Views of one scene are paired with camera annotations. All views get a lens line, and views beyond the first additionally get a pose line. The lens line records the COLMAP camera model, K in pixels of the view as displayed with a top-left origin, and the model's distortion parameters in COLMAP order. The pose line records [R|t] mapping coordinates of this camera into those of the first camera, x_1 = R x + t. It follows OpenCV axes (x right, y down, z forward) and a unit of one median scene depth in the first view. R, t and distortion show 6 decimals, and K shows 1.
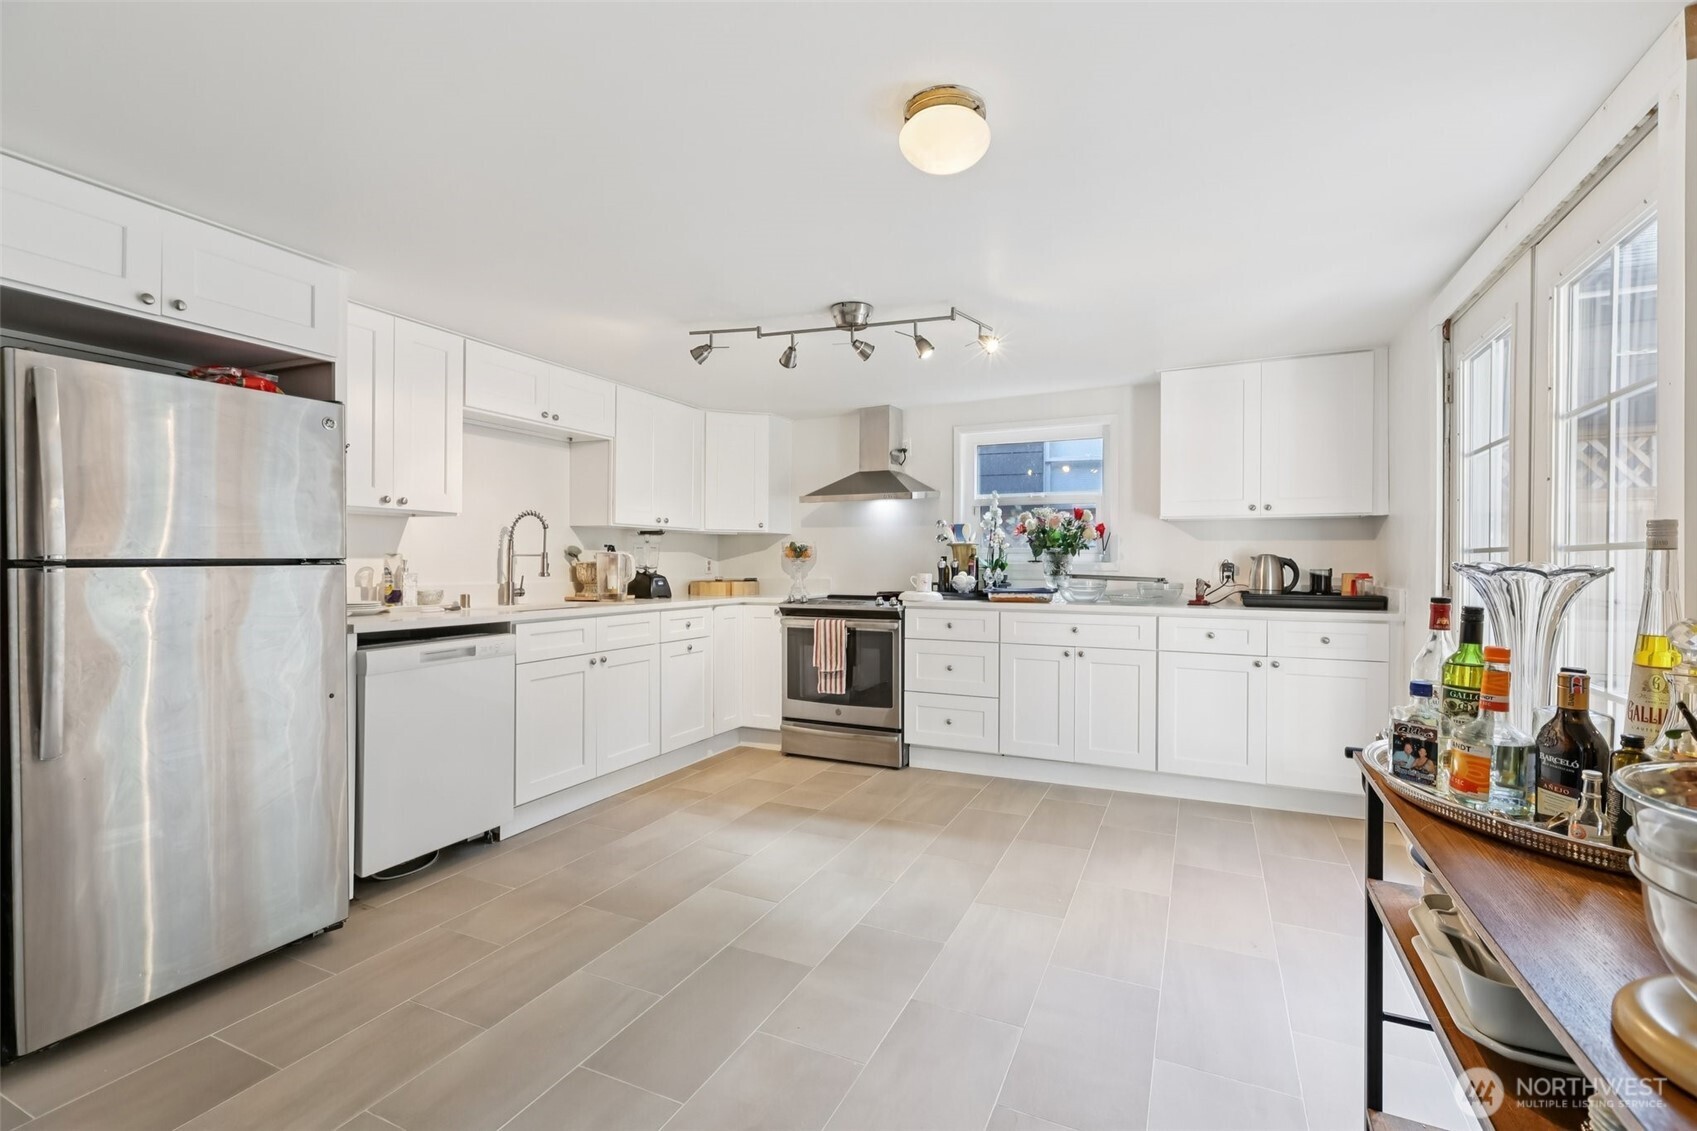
lens RADIAL K [[761.0, 0, 848.5], [0, 761.0, 565.5], [0, 0, 1]] dist [0.001920, 0.000539]
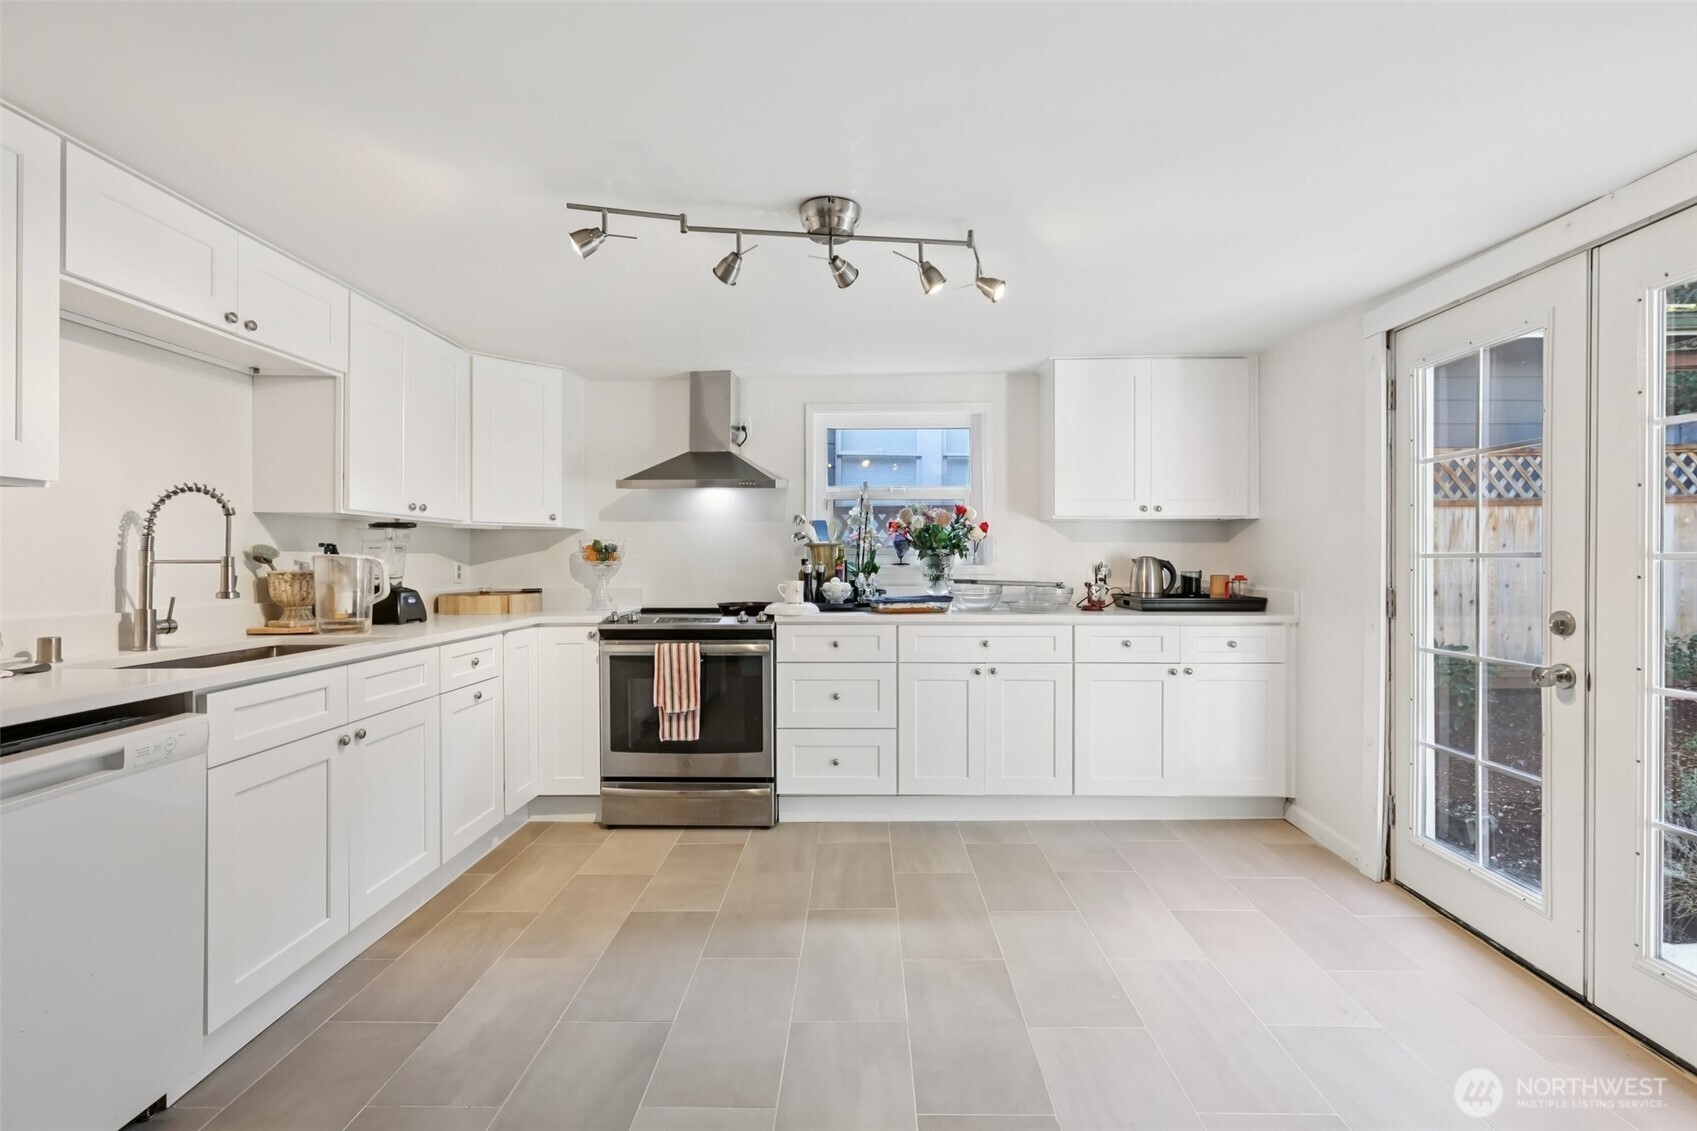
lens RADIAL K [[762.3, 0, 859.1], [0, 762.3, 561.8], [0, 0, 1]] dist [0.001405, 0.000613]
pose [[0.907925, -0.005350, 0.419098, -0.188755], [0.005639, 0.999984, 0.000549, -0.010040], [-0.419095, 0.001864, 0.907941, 0.249017]]
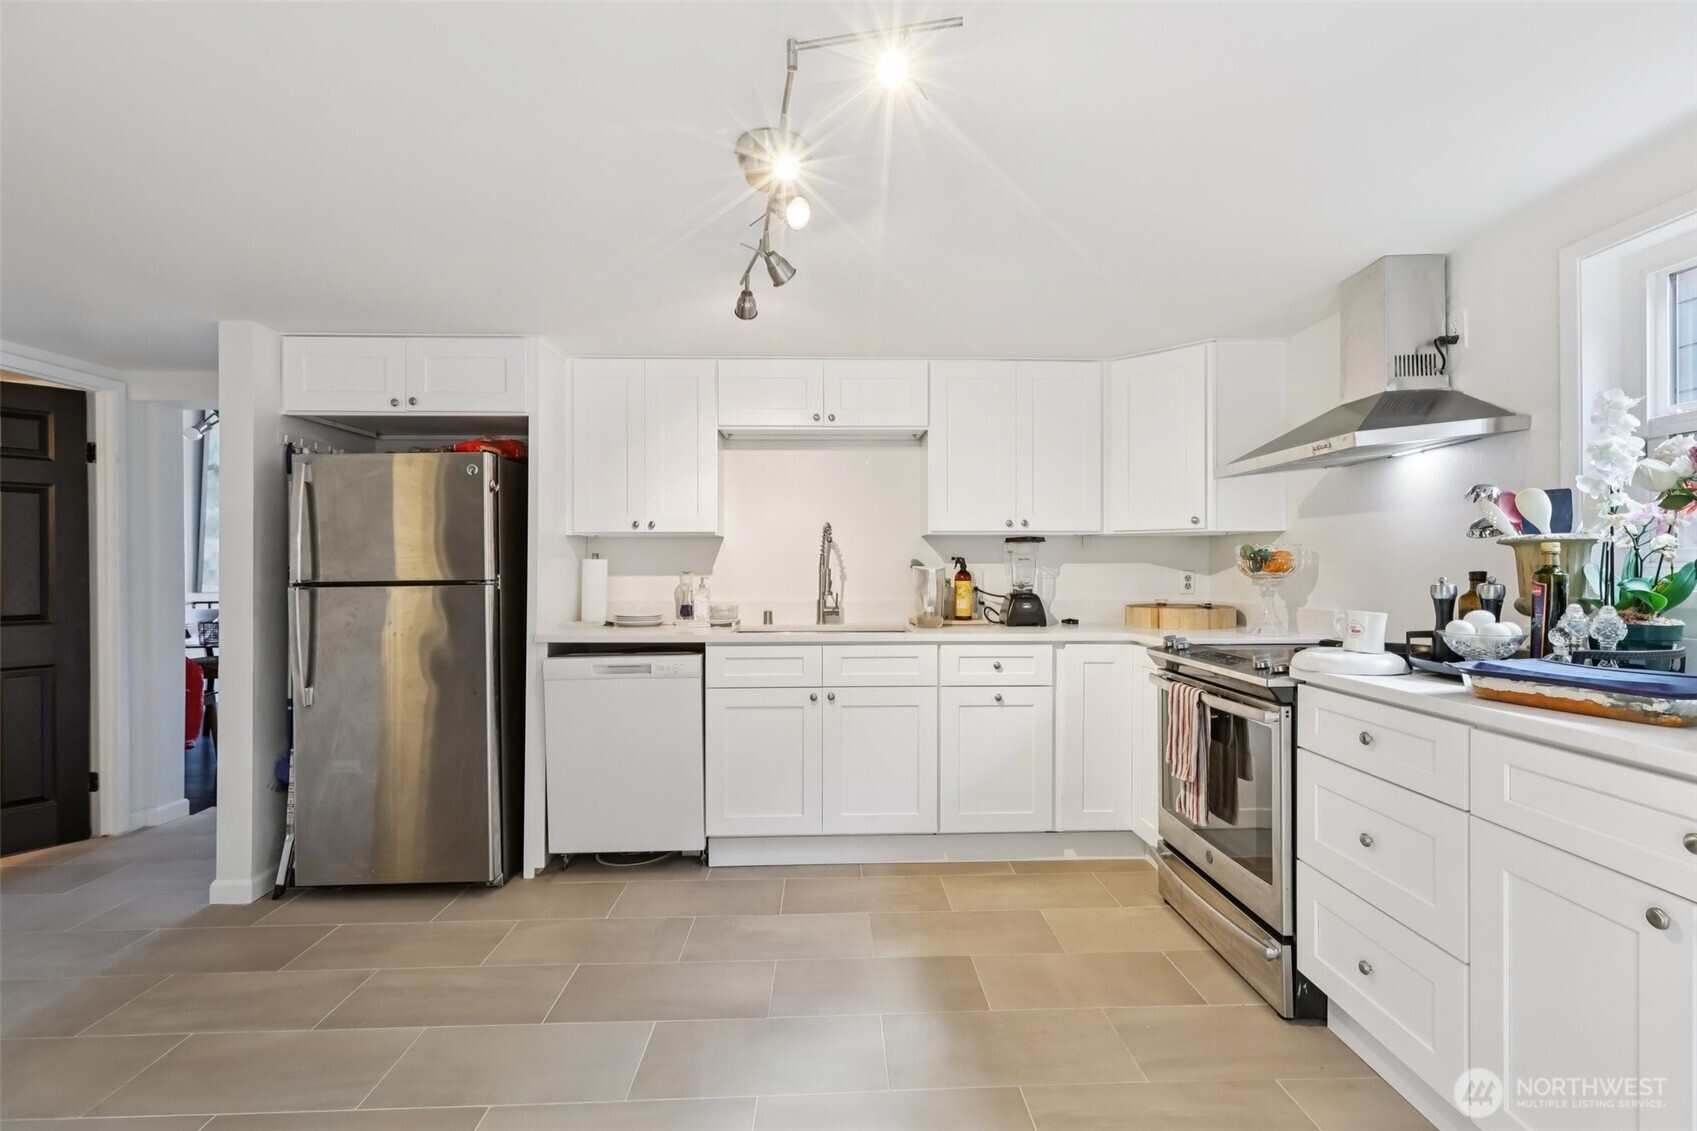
lens RADIAL K [[761.0, 0, 848.5], [0, 761.0, 565.5], [0, 0, 1]] dist [0.001920, 0.000539]
pose [[0.449957, -0.003325, -0.893044, 0.384856], [0.000324, 0.999994, -0.003560, -0.016144], [0.893050, 0.001312, 0.449956, 0.560486]]
